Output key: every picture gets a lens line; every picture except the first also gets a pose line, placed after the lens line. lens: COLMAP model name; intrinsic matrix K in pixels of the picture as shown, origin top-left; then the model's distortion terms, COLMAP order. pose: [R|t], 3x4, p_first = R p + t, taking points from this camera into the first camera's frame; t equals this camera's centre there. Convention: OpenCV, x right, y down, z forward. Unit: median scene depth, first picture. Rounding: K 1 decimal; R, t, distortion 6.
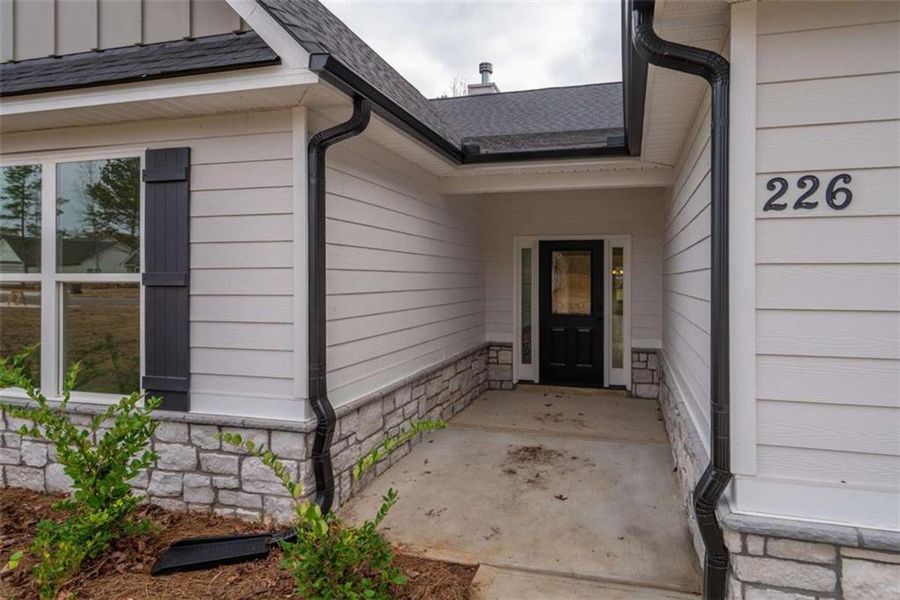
lens RADIAL K [[496.9, 0, 495.1], [0, 496.9, 279.0], [0, 0, 1]] dist [0.001888, 0.000451]
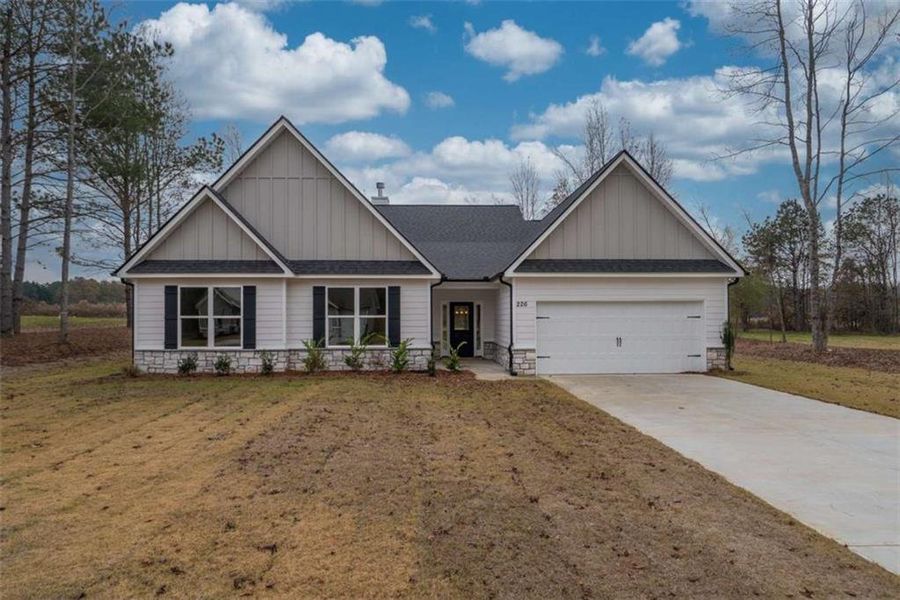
lens RADIAL K [[519.8, 0, 451.6], [0, 519.8, 313.7], [0, 0, 1]] dist [0.005671, 0.000980]
pose [[0.956701, -0.002030, 0.291067, -1.094672], [0.004707, 0.999953, -0.008496, 0.012726], [-0.291036, 0.009498, 0.956665, -2.541620]]
